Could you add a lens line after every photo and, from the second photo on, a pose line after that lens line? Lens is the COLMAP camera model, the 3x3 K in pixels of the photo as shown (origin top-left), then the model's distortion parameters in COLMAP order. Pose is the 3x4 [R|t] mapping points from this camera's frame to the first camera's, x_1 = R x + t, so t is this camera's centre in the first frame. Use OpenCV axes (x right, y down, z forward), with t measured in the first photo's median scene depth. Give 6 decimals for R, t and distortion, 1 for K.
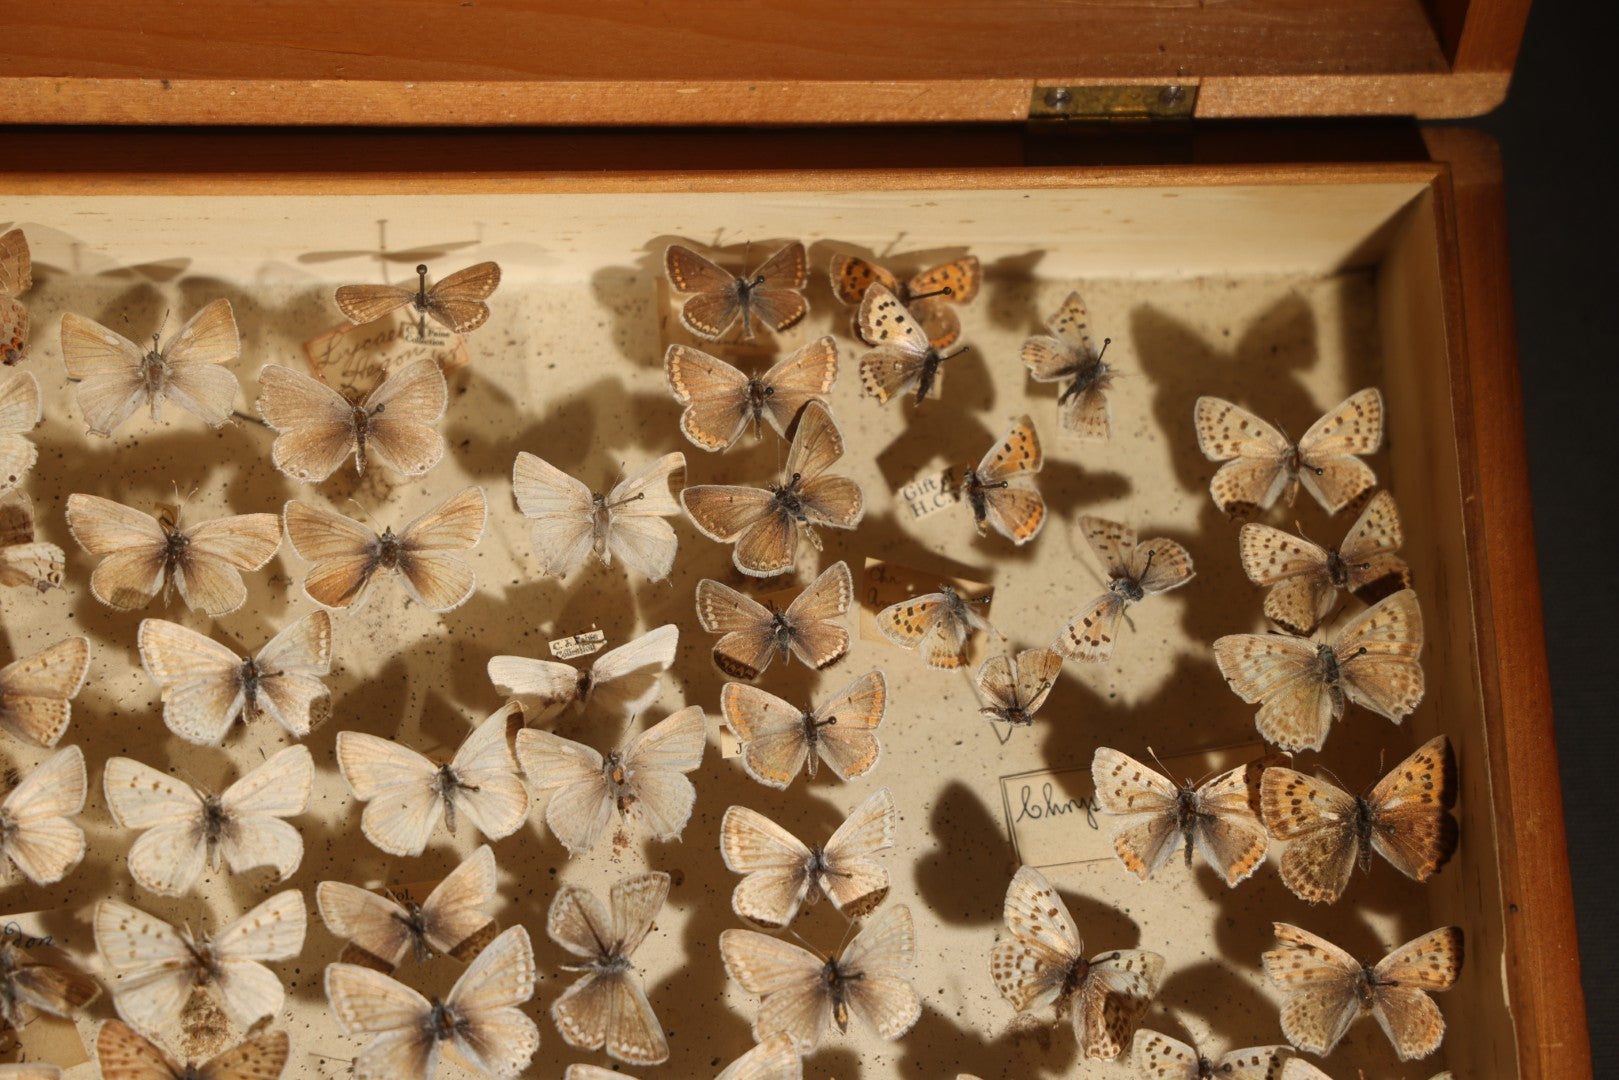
lens RADIAL K [[4505.6, 0, 820.1], [0, 4505.6, 512.5], [0, 0, 1]] dist [0.543381, -0.408535]
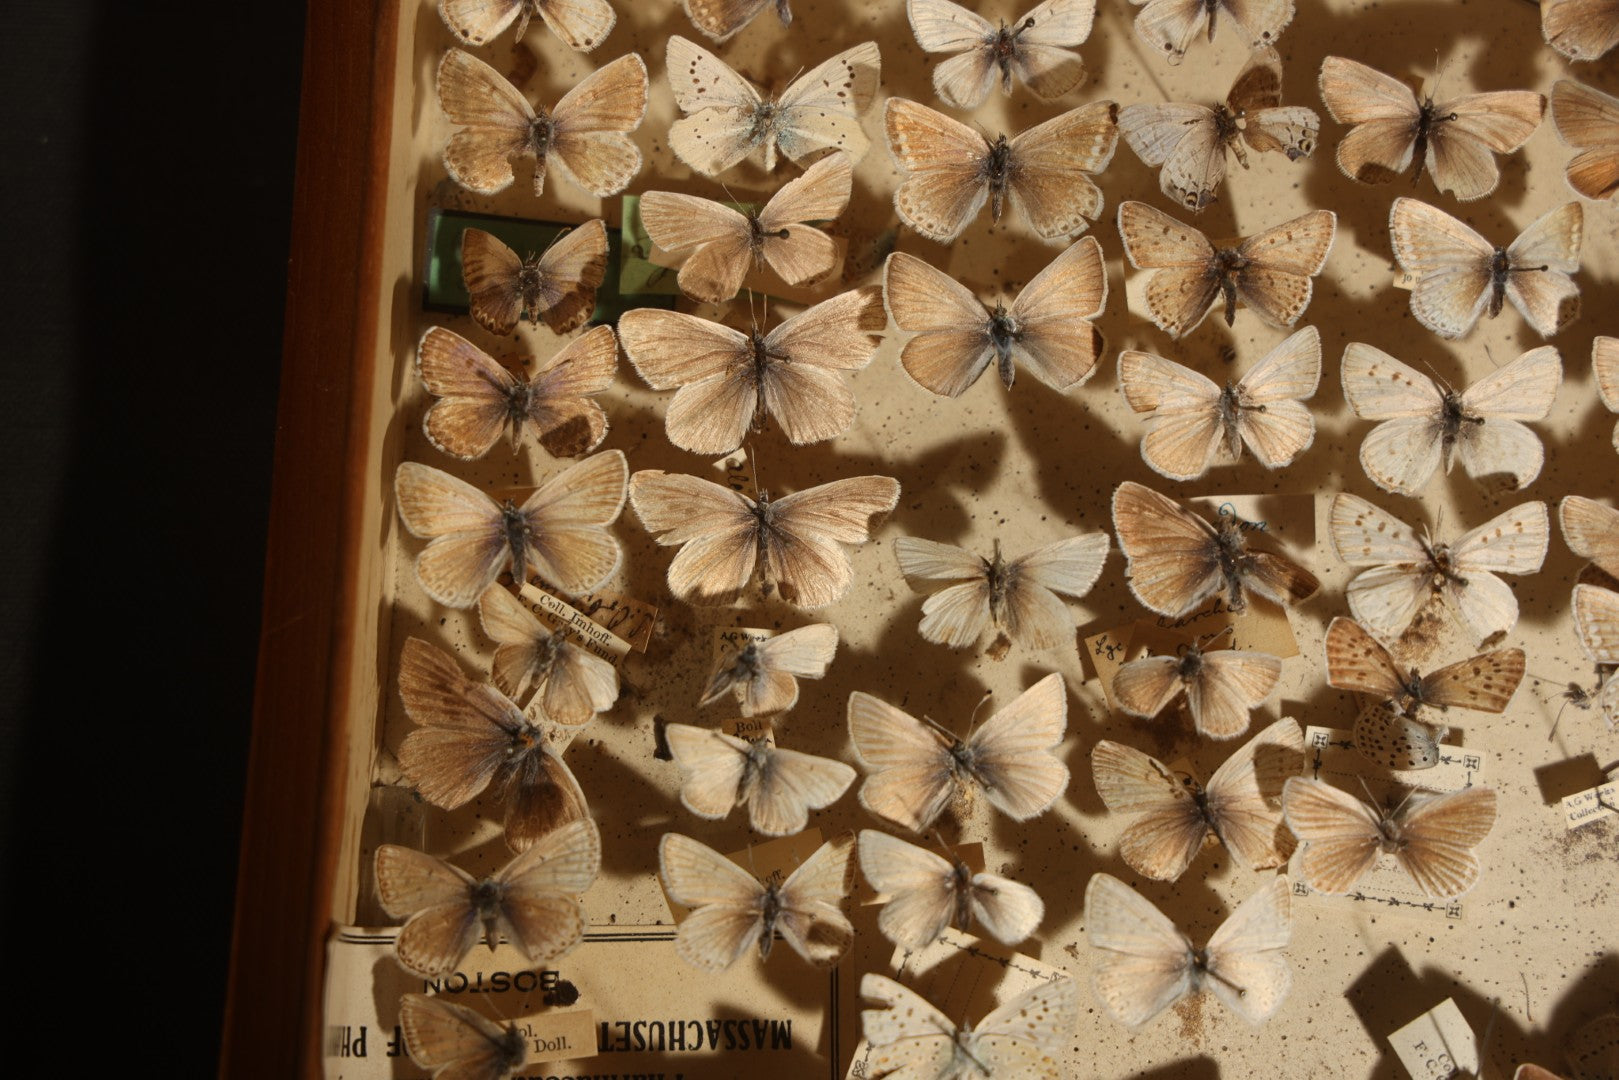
lens RADIAL K [[4505.6, 0, 820.1], [0, 4505.6, 512.5], [0, 0, 1]] dist [0.543381, -0.408535]
pose [[0.988126, 0.092923, -0.122364, -0.145422], [-0.080632, 0.991528, 0.101837, 0.001974], [0.130791, -0.090762, 0.987247, 0.059312]]
